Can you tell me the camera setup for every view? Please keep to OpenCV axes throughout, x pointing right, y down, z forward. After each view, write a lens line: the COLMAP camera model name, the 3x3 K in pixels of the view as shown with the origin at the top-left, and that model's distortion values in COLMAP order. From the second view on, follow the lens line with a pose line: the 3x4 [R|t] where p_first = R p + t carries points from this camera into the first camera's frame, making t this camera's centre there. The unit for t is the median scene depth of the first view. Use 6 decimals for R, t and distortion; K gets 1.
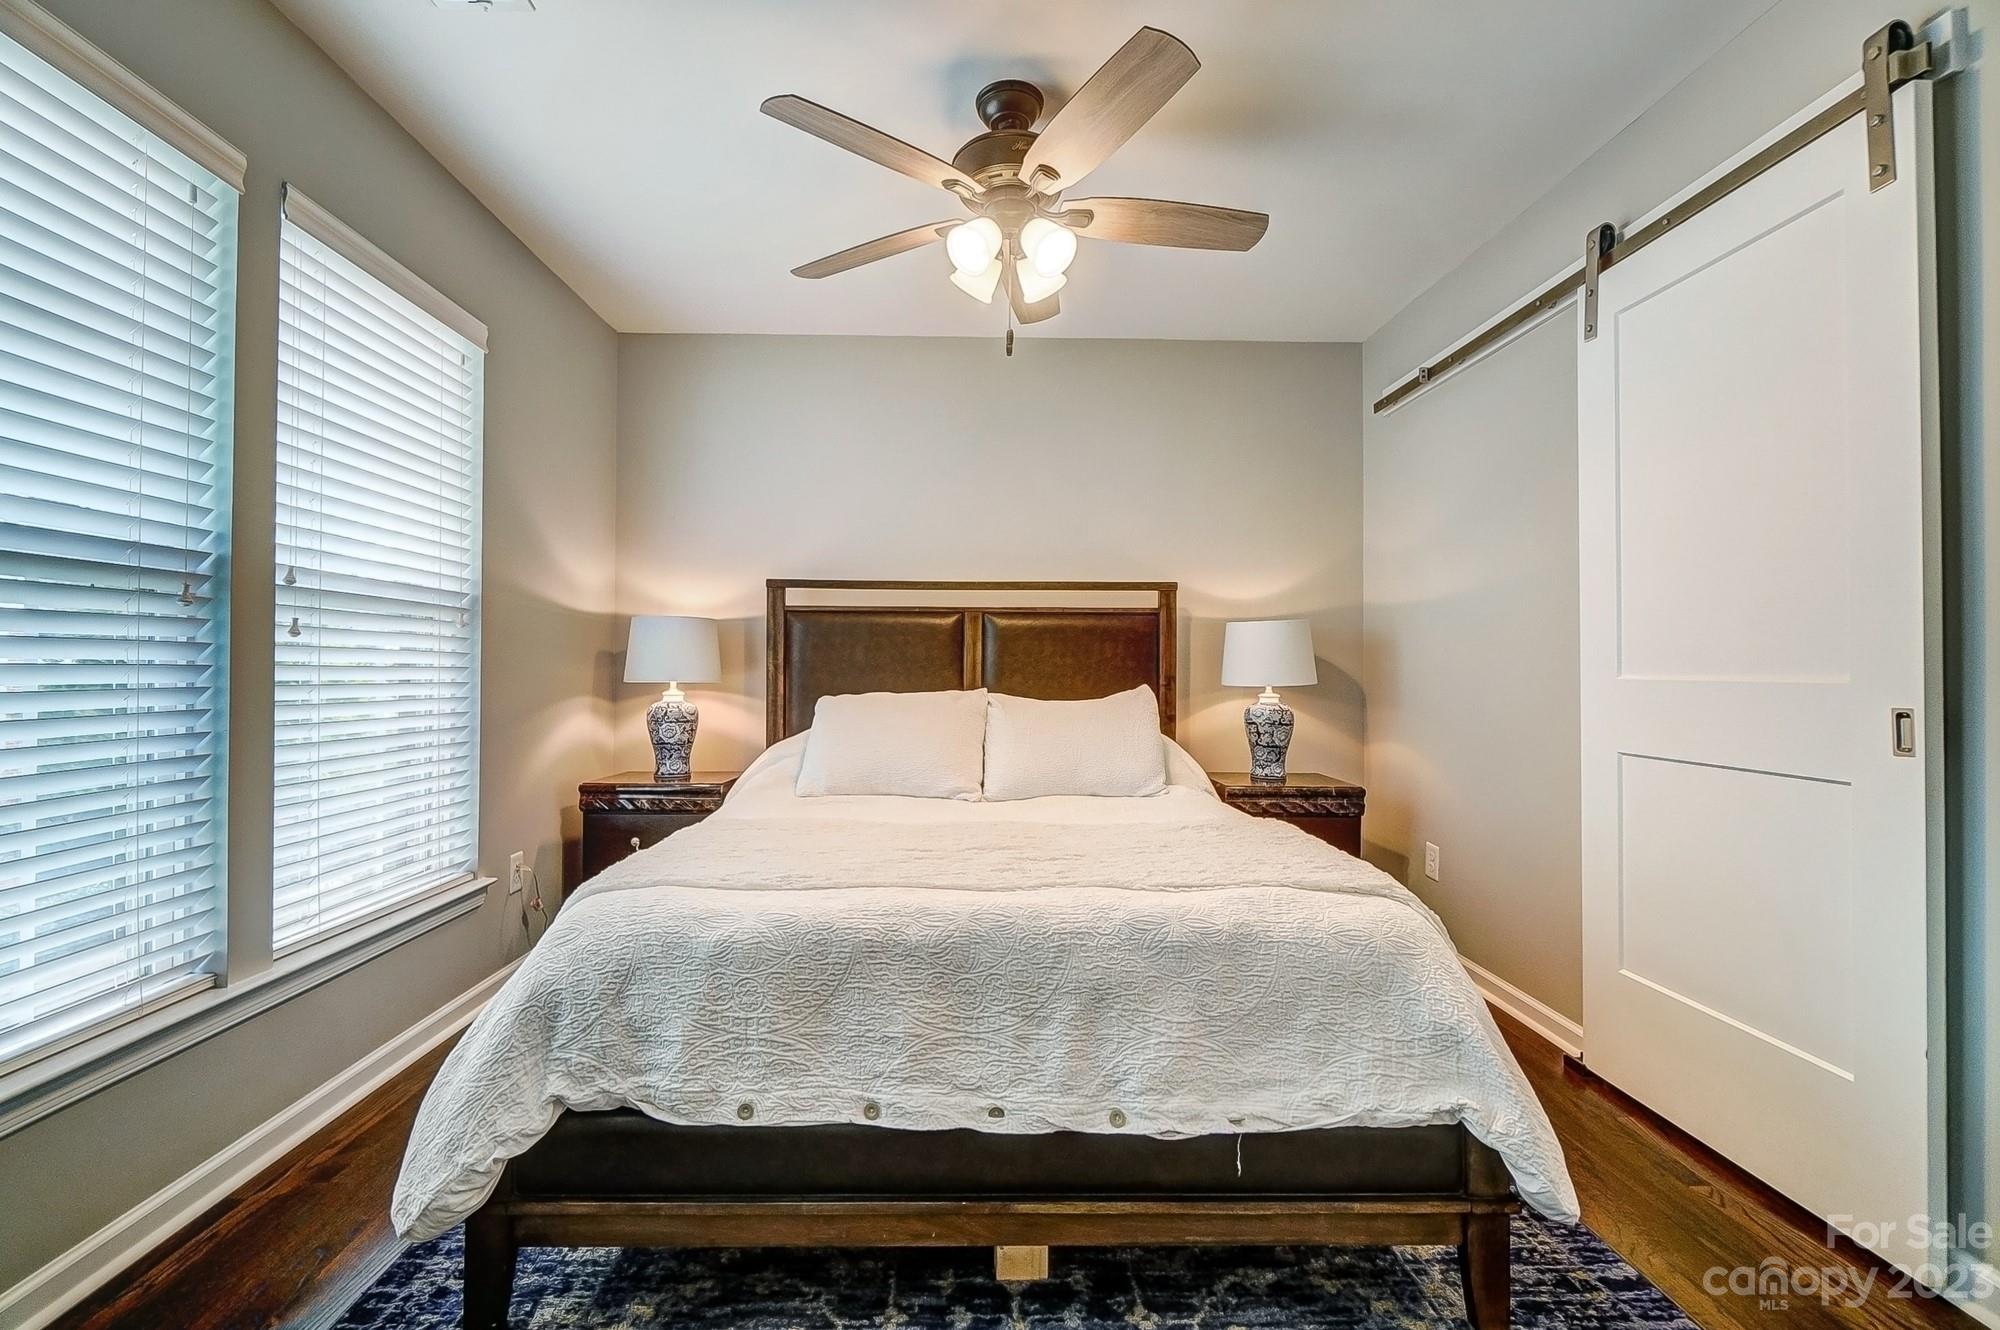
lens RADIAL K [[871.0, 0, 990.7], [0, 871.0, 660.1], [0, 0, 1]] dist [-0.002013, -0.000529]
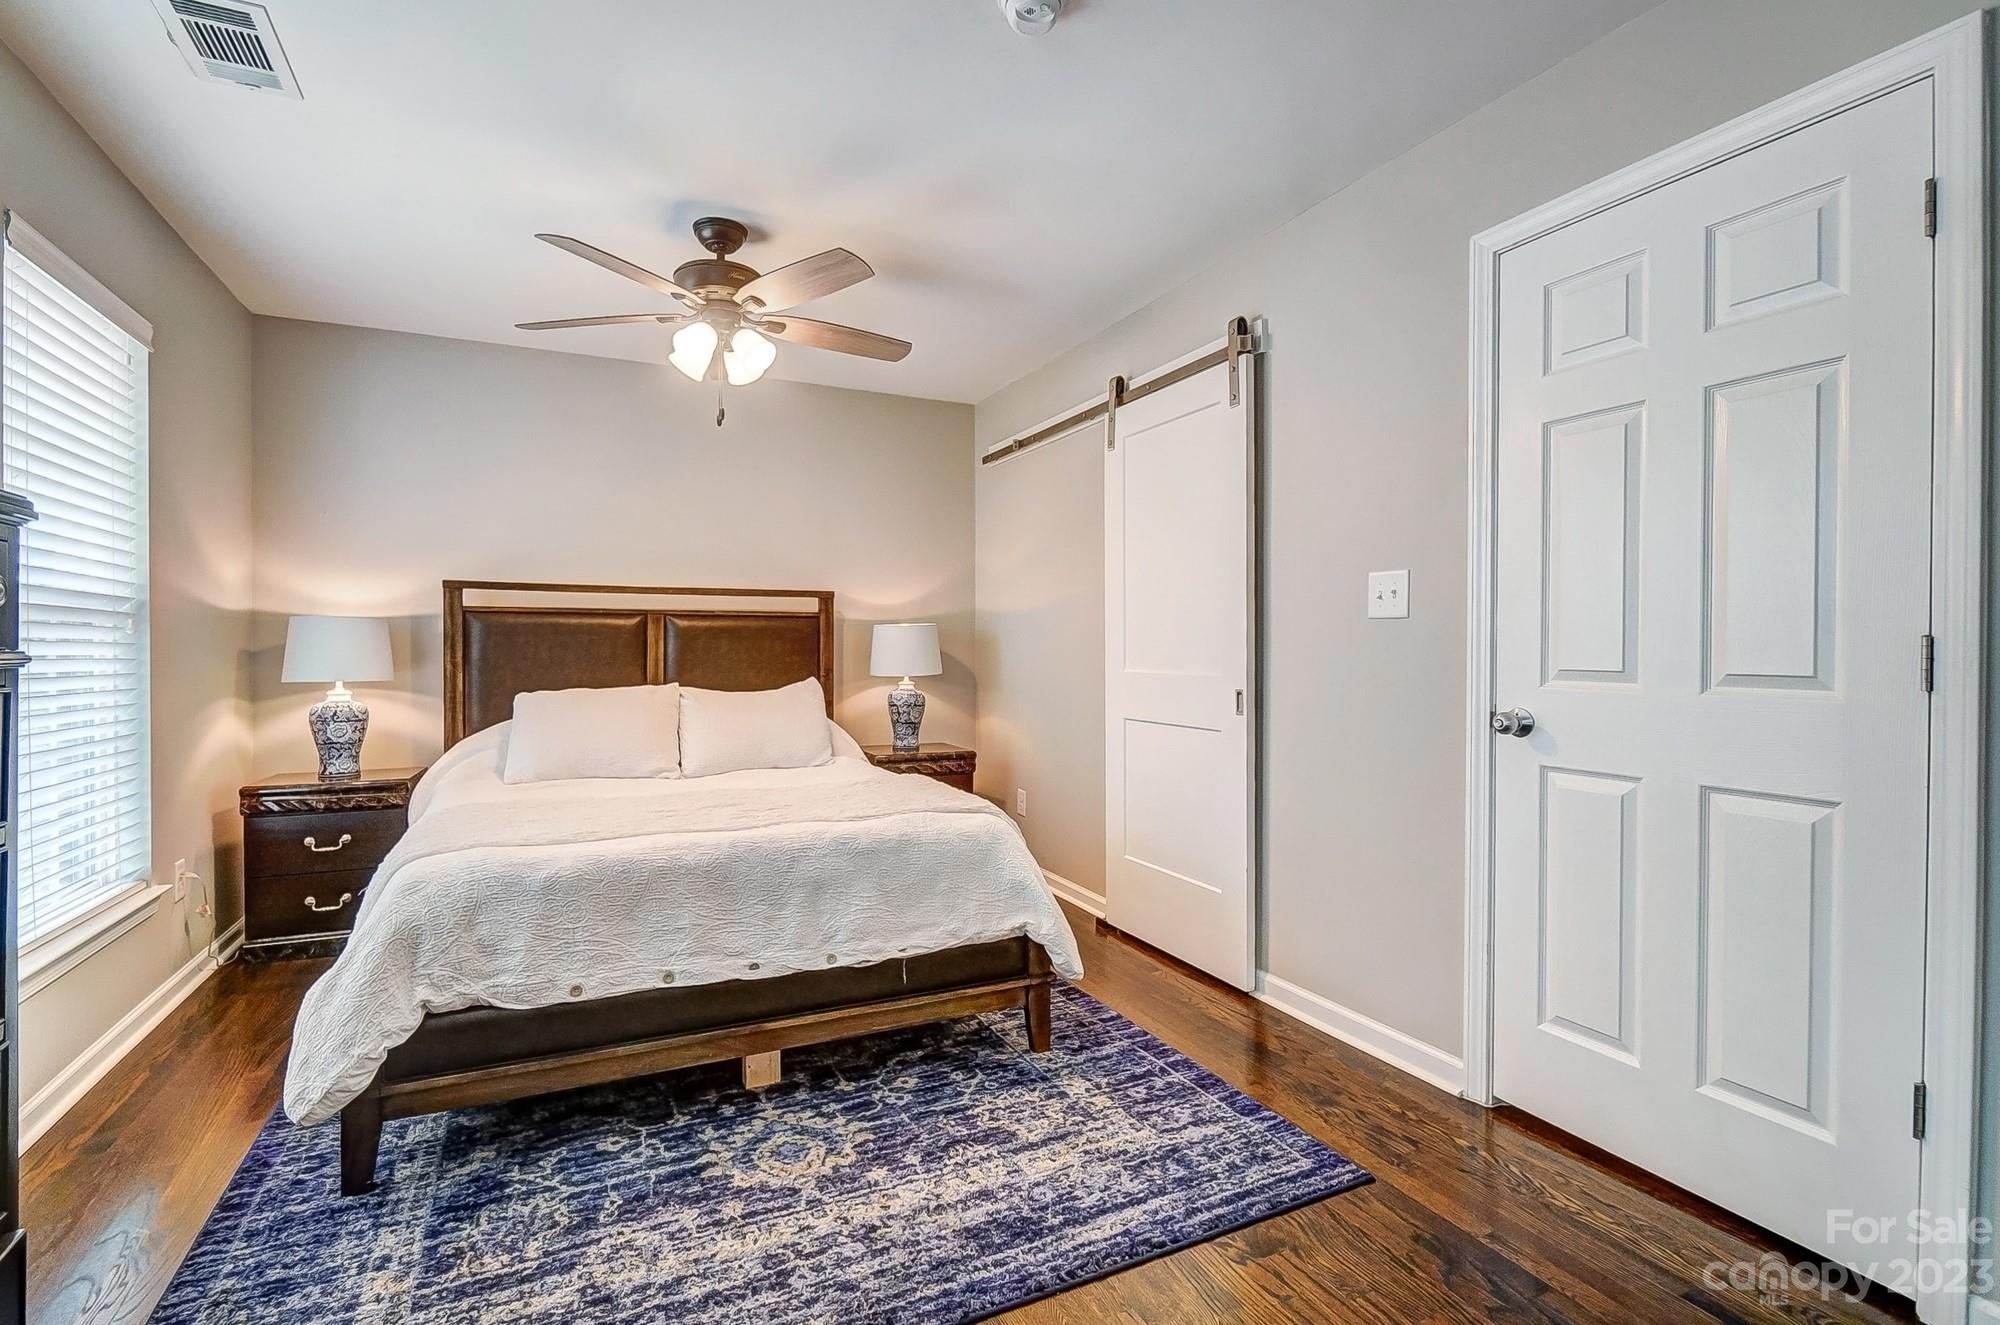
lens RADIAL K [[886.7, 0, 1000.0], [0, 886.7, 662.5], [0, 0, 1]] dist [-0.017641, -0.000681]
pose [[0.908494, -0.010365, 0.417770, -0.123318], [-0.000717, 0.999652, 0.026362, -0.030195], [-0.417898, -0.024250, 0.908170, -0.295483]]
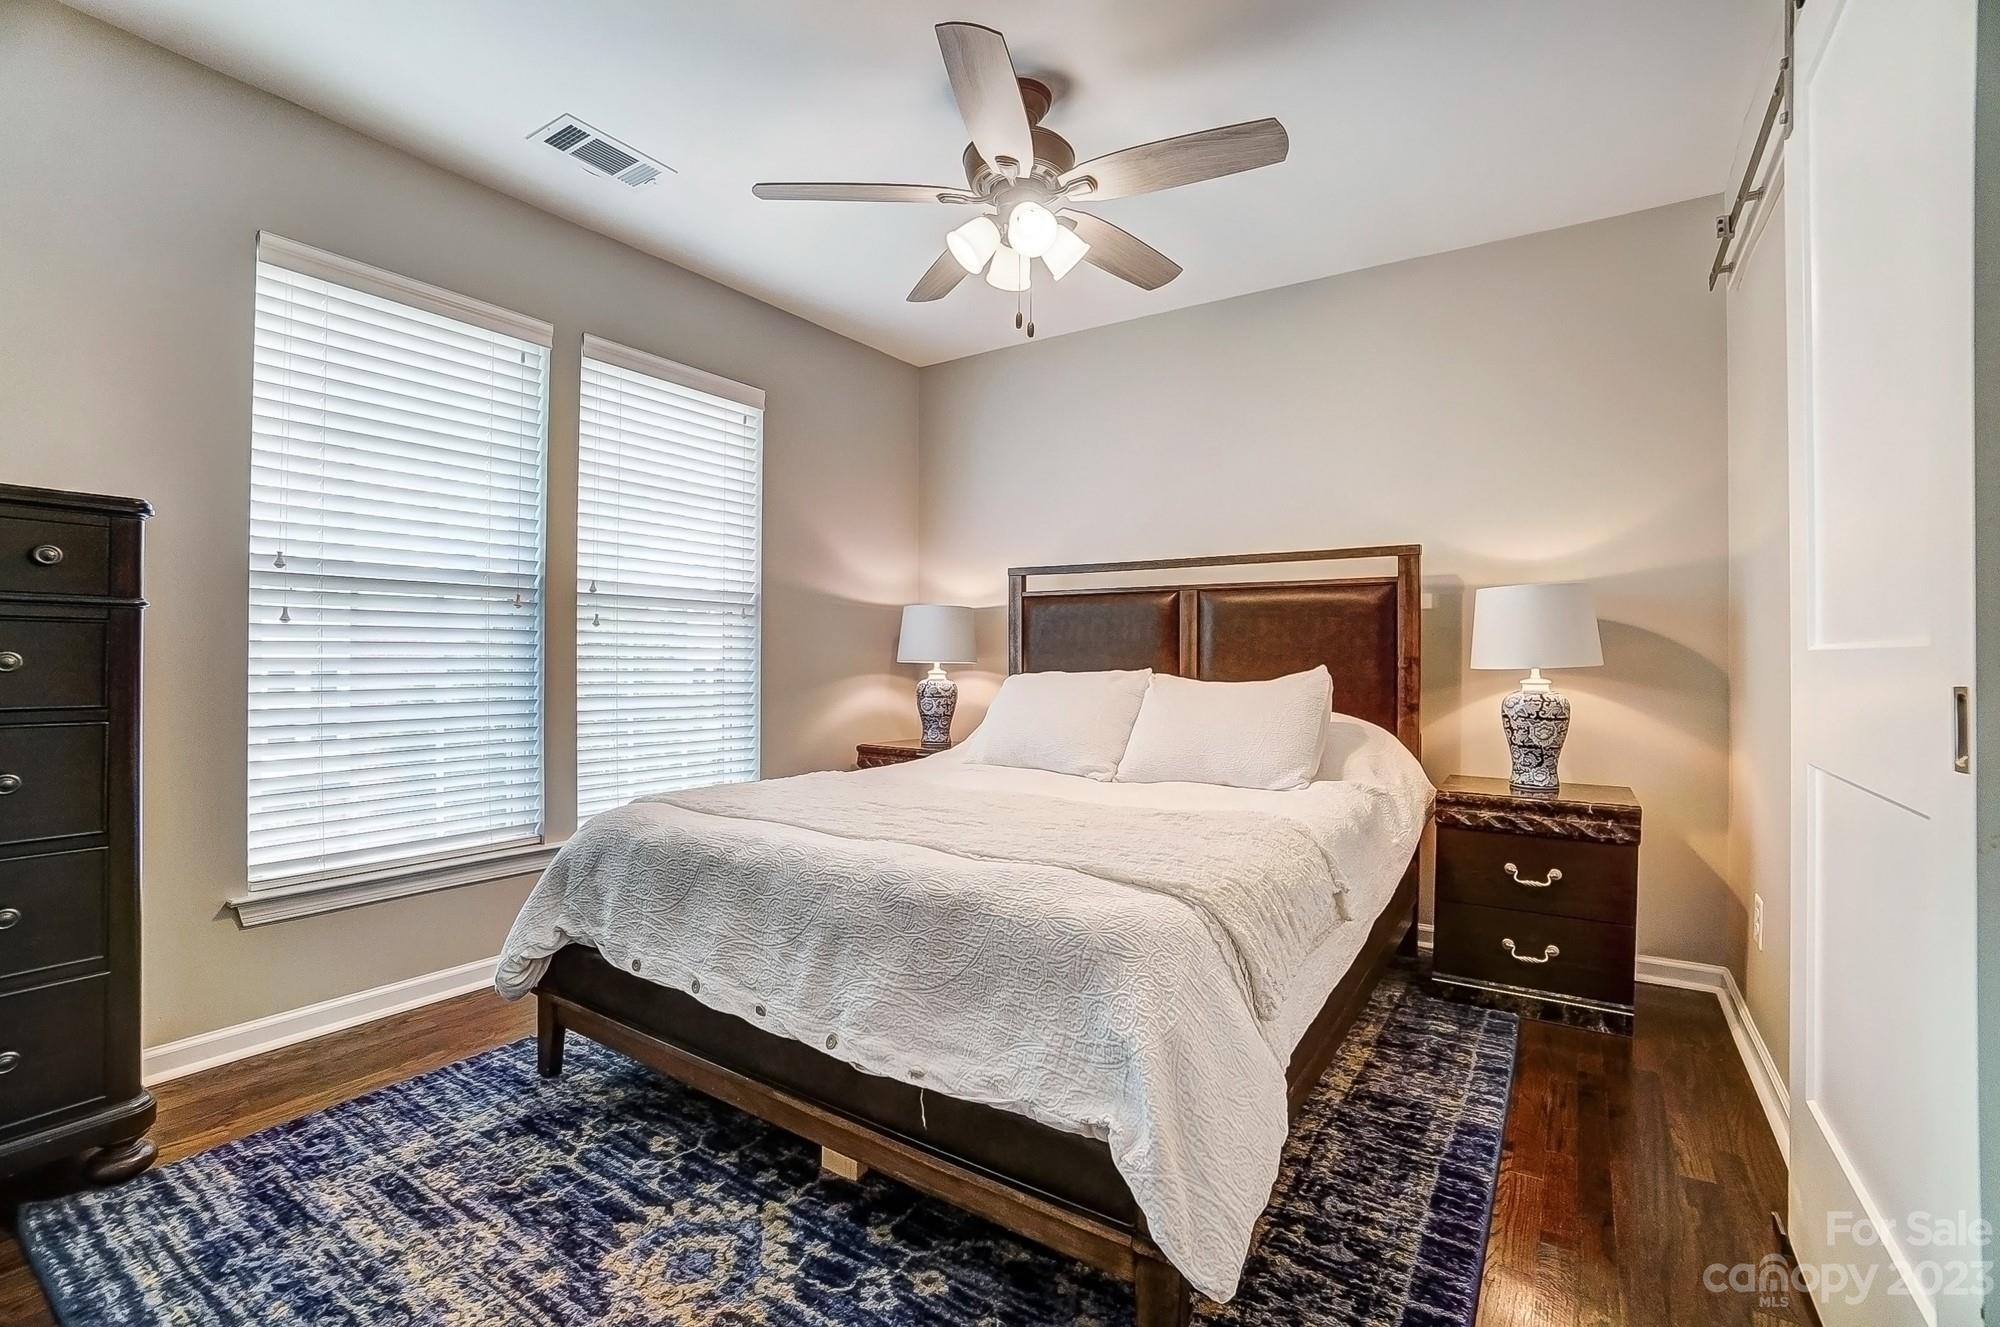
lens RADIAL K [[890.4, 0, 991.5], [0, 890.4, 658.6], [0, 0, 1]] dist [-0.065686, 0.026218]
pose [[0.815291, 0.000203, -0.579051, 0.481911], [0.004361, 0.999969, 0.006492, 0.016260], [0.579035, -0.007818, 0.815265, 0.105364]]
